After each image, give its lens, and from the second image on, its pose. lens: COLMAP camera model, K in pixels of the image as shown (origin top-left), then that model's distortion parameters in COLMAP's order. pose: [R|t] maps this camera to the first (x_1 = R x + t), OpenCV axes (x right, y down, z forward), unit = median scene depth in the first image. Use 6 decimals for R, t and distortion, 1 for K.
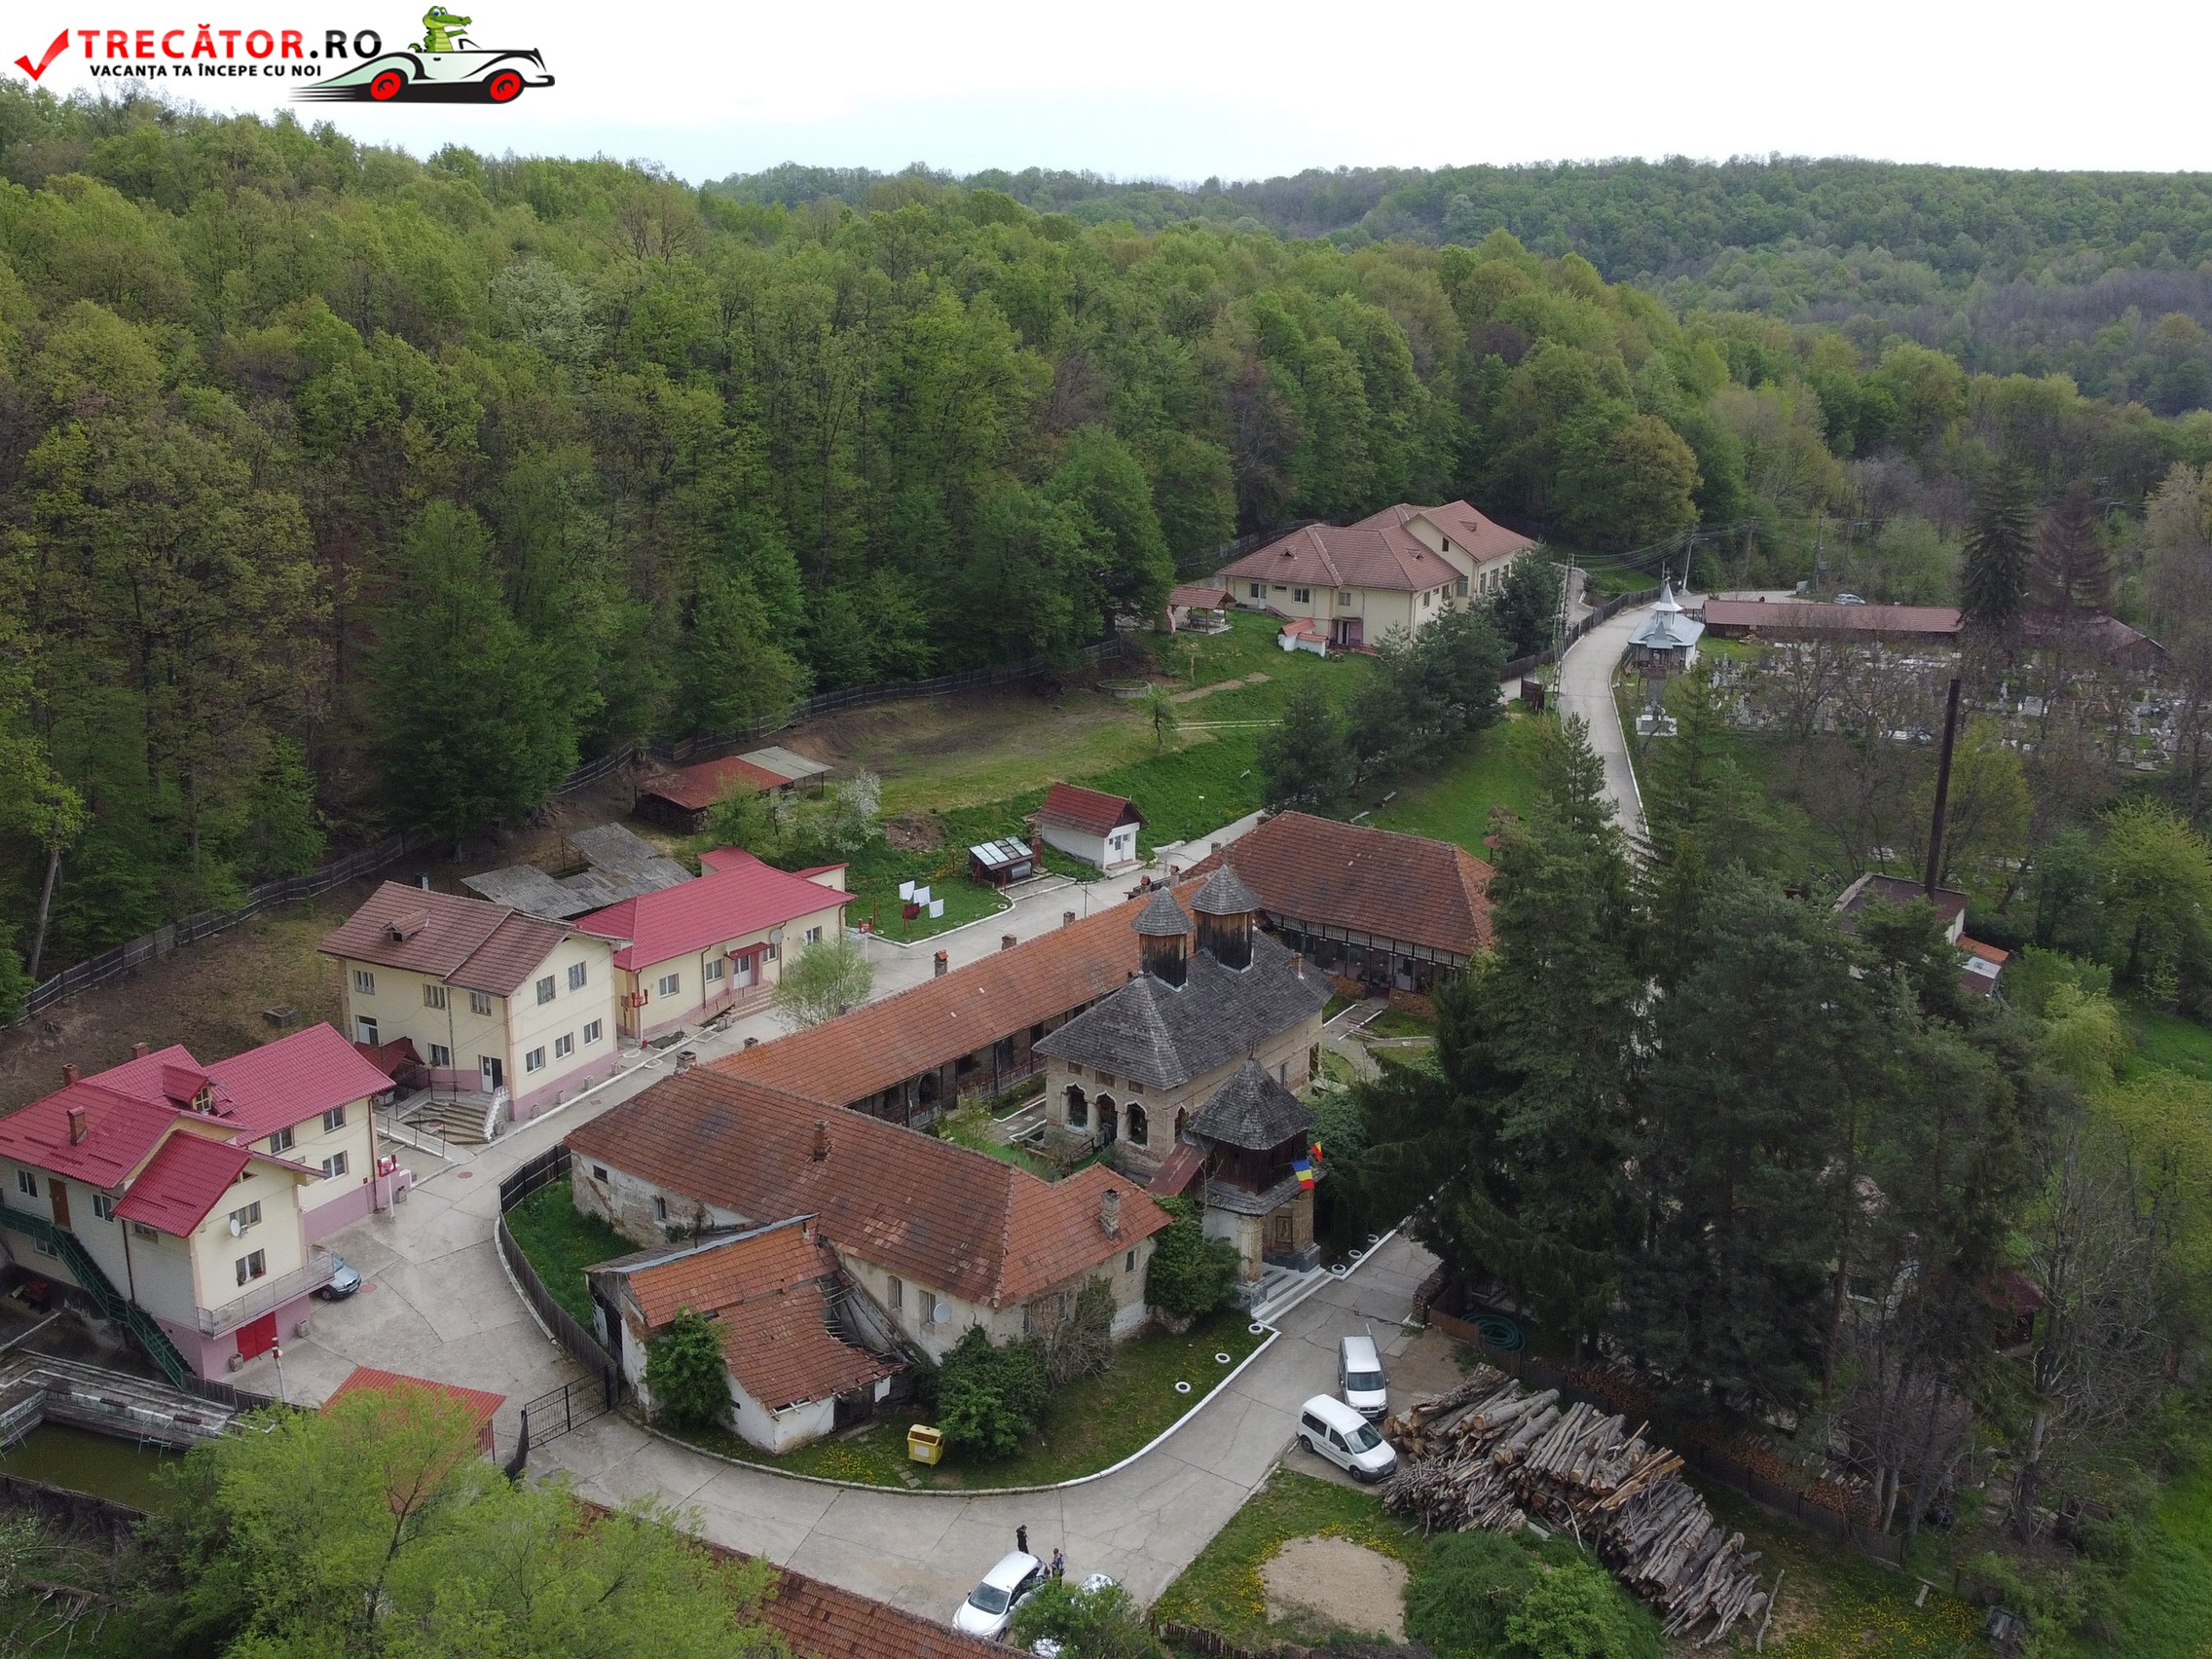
lens RADIAL K [[2234.5, 0, 1106.0], [0, 2234.5, 829.5], [0, 0, 1]] dist [-0.002398, -0.005914]
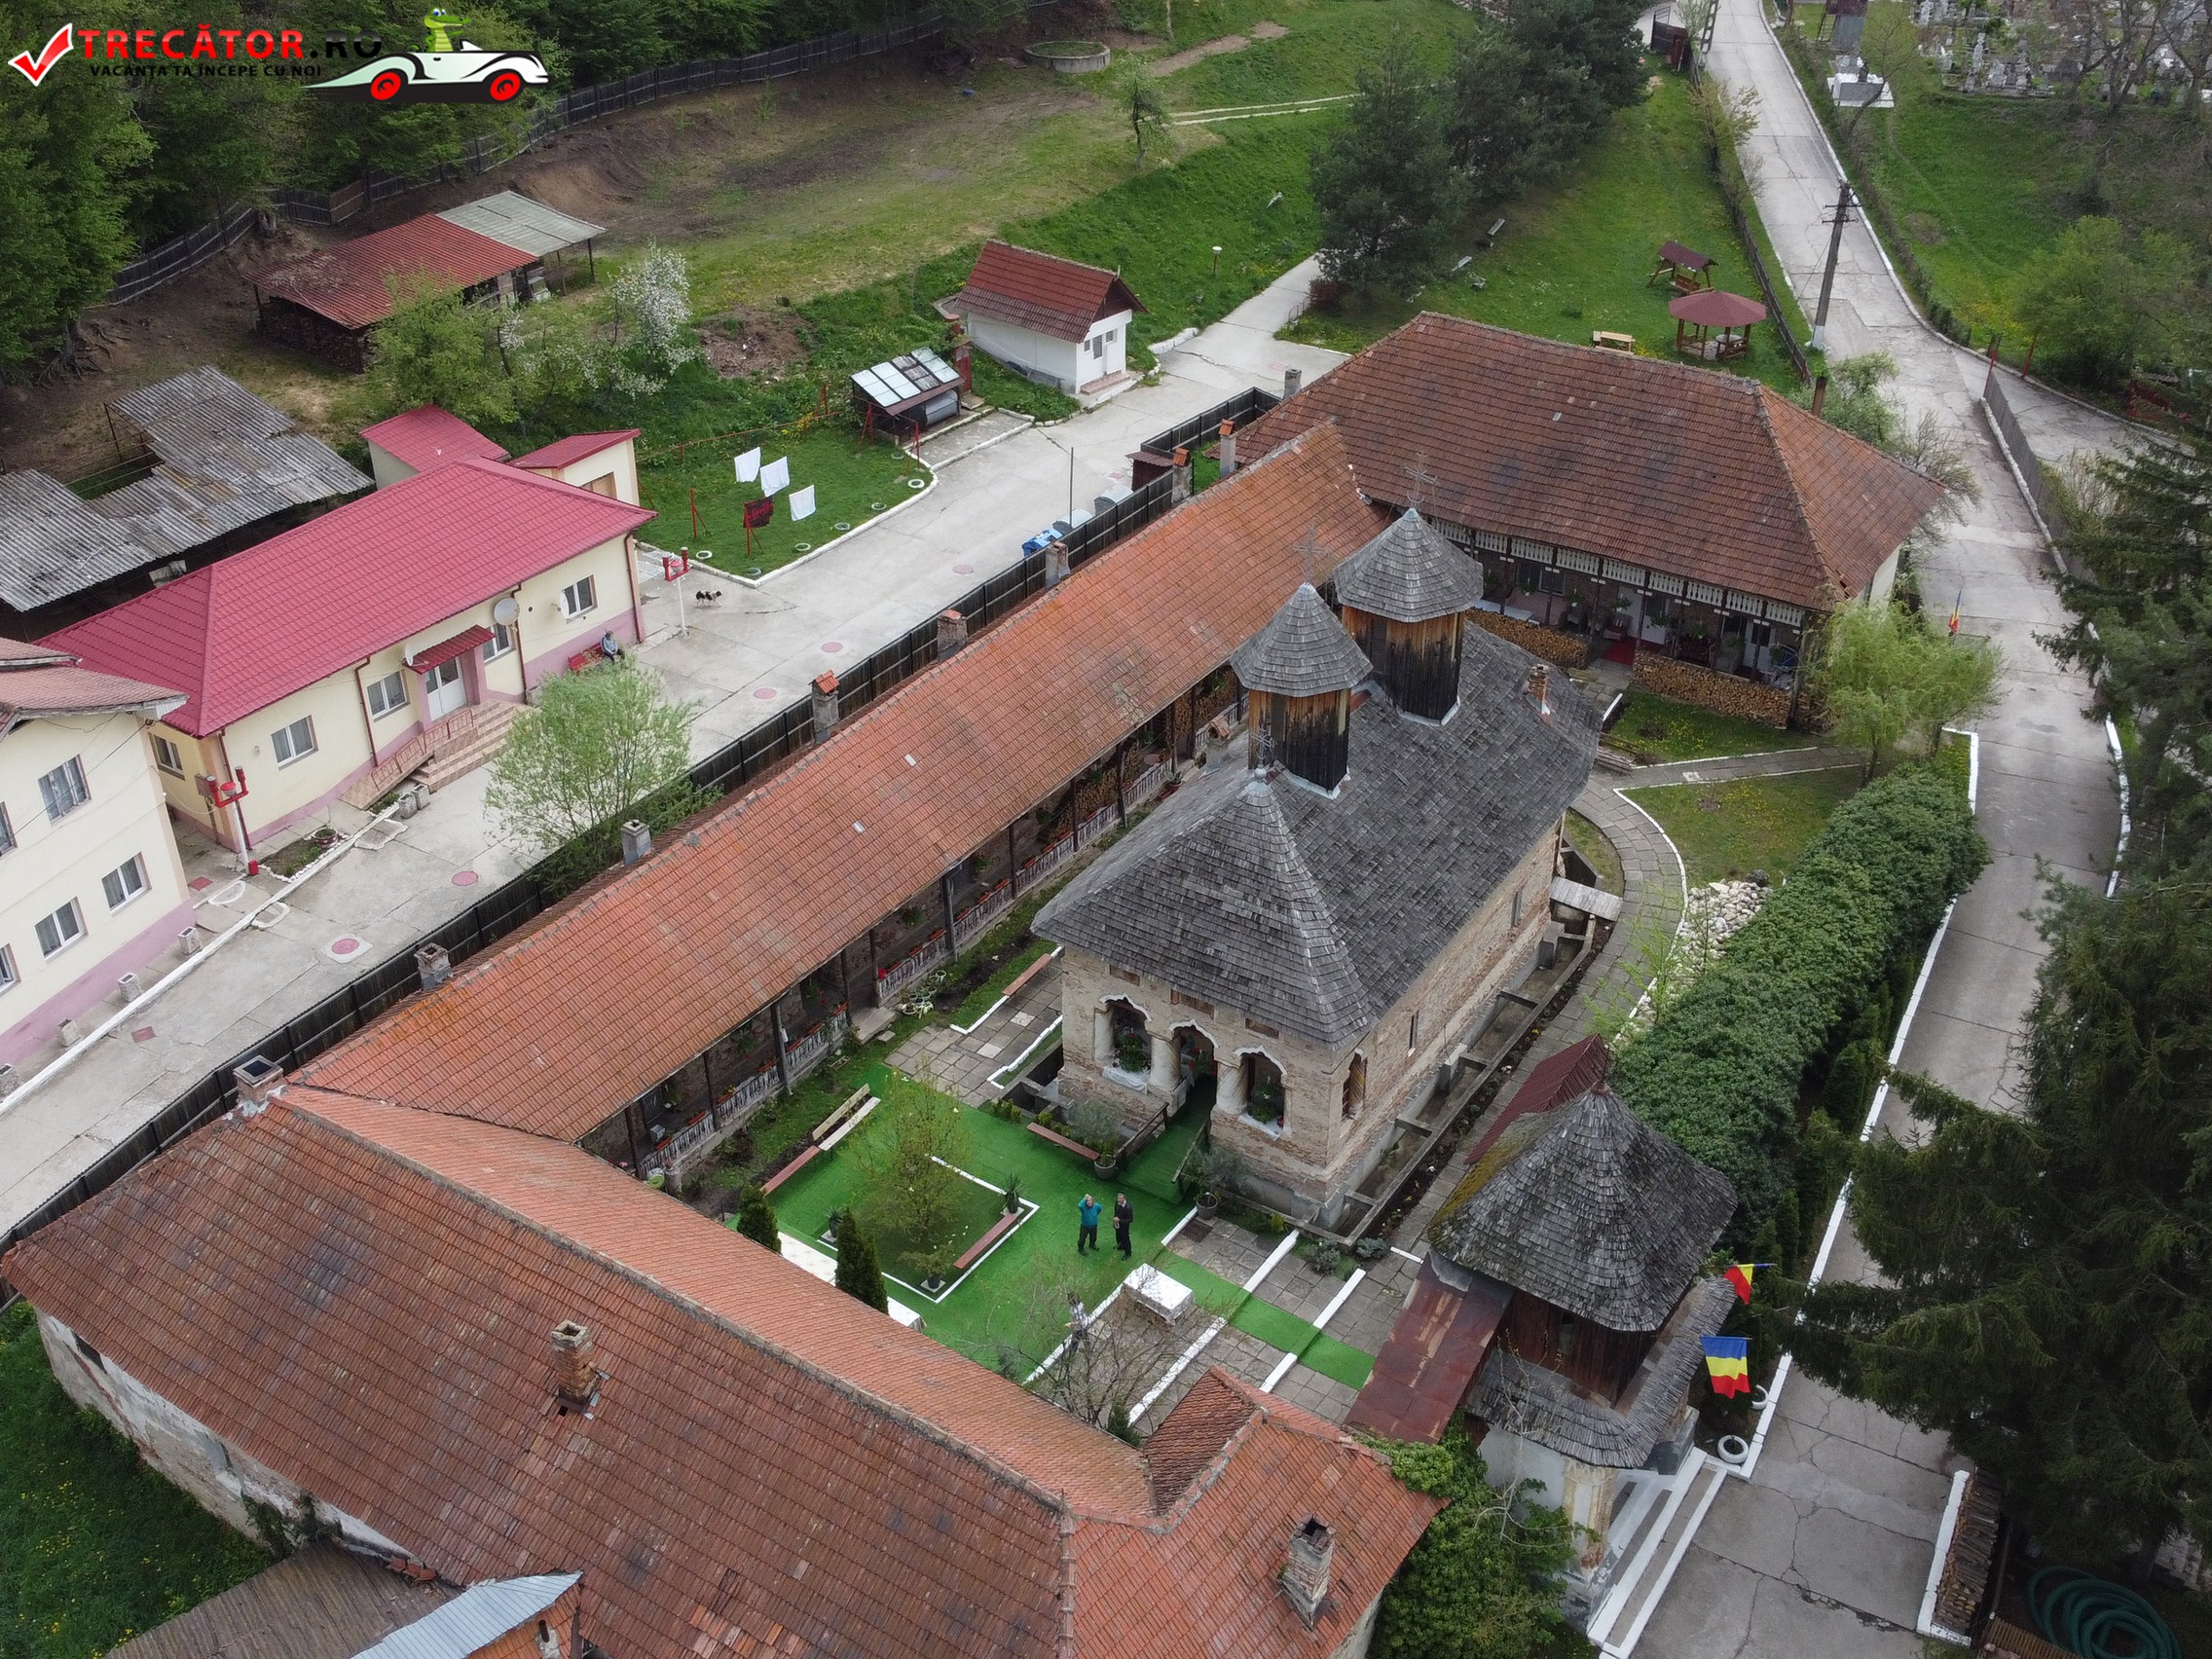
lens RADIAL K [[2234.5, 0, 1106.0], [0, 2234.5, 829.5], [0, 0, 1]] dist [-0.002398, -0.005914]
pose [[0.997633, -0.045706, 0.051365, -0.031786], [0.029006, 0.957103, 0.288294, -0.046426], [-0.062339, -0.286122, 0.956163, 0.426729]]
